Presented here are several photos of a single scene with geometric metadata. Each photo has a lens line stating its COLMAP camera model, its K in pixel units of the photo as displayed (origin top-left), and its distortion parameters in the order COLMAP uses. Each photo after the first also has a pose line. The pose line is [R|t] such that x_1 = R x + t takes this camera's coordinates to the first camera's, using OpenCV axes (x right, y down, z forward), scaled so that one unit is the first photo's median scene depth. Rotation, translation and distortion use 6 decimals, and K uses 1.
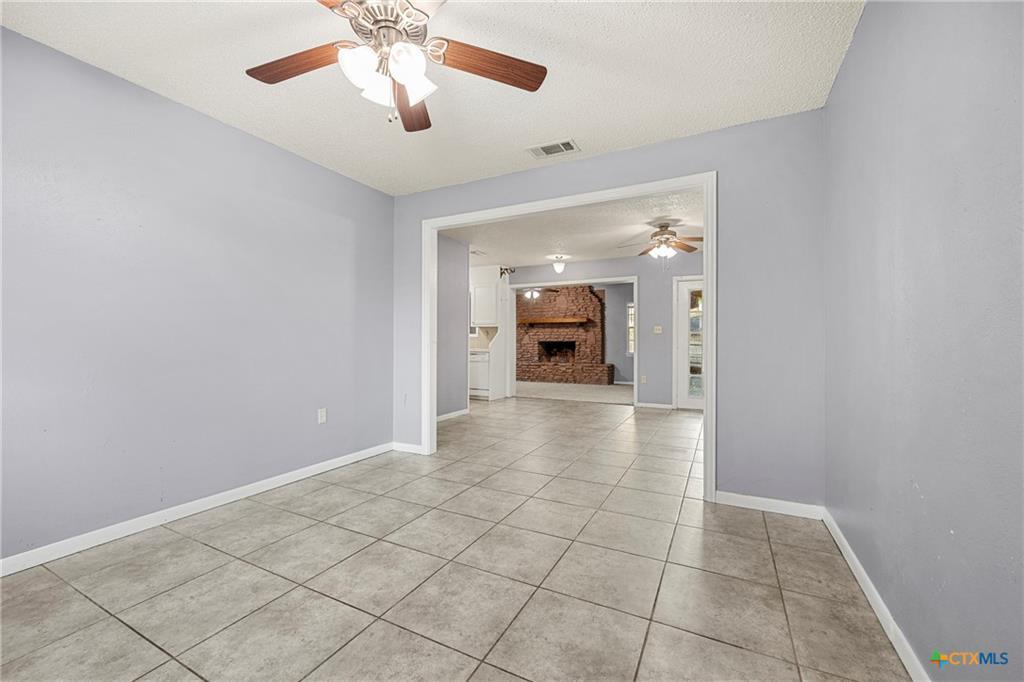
lens RADIAL K [[413.1, 0, 511.4], [0, 413.1, 341.1], [0, 0, 1]] dist [-0.003087, -0.000188]
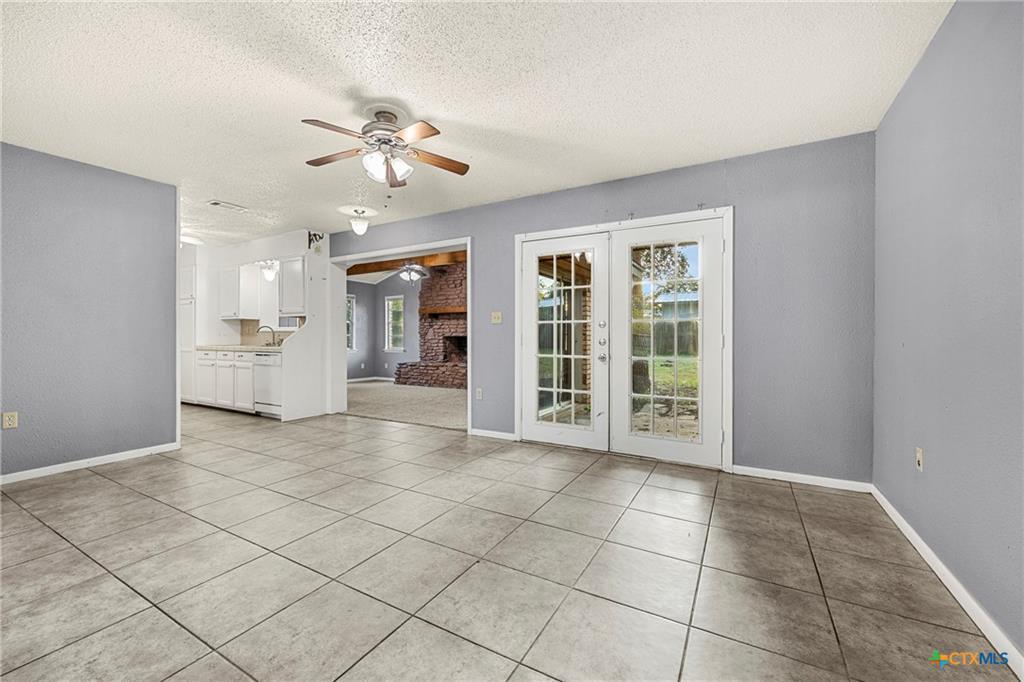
lens RADIAL K [[413.1, 0, 515.8], [0, 413.1, 338.5], [0, 0, 1]] dist [-0.003087, -0.000188]
pose [[0.999342, -0.004871, -0.035948, 0.249973], [0.005121, 0.999963, 0.006853, 0.000336], [0.035914, -0.007032, 0.999330, 0.214519]]
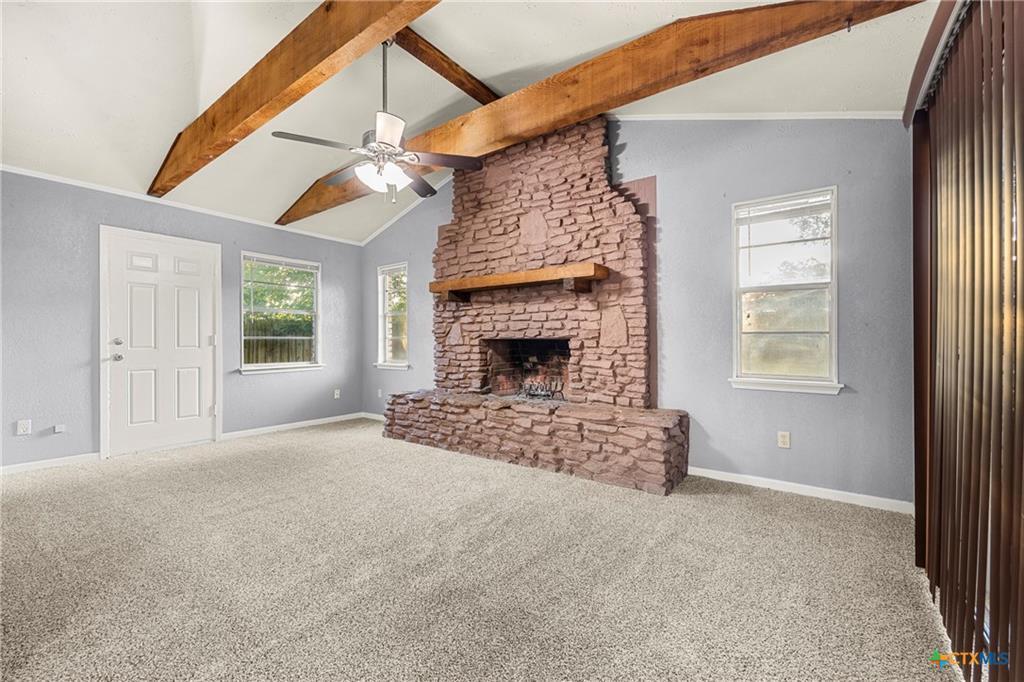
lens RADIAL K [[413.1, 0, 516.9], [0, 413.1, 338.7], [0, 0, 1]] dist [-0.003087, -0.000188]
pose [[0.989147, -0.008789, -0.146666, 0.164892], [0.008981, 0.999959, 0.000651, 0.000780], [0.146654, -0.001961, 0.989186, 0.664664]]
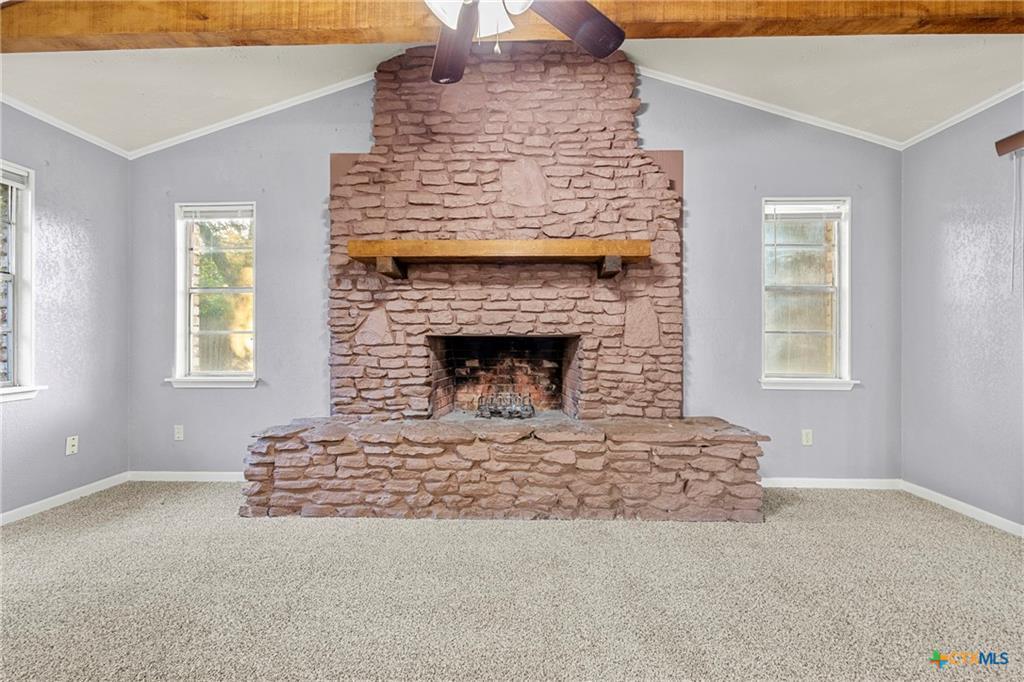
lens RADIAL K [[413.1, 0, 510.5], [0, 413.1, 335.6], [0, 0, 1]] dist [-0.003087, -0.000188]
pose [[0.899451, -0.000221, 0.437021, -0.000059], [-0.000762, 0.999998, 0.002073, 0.000377], [-0.437021, -0.002198, 0.899449, 0.795451]]
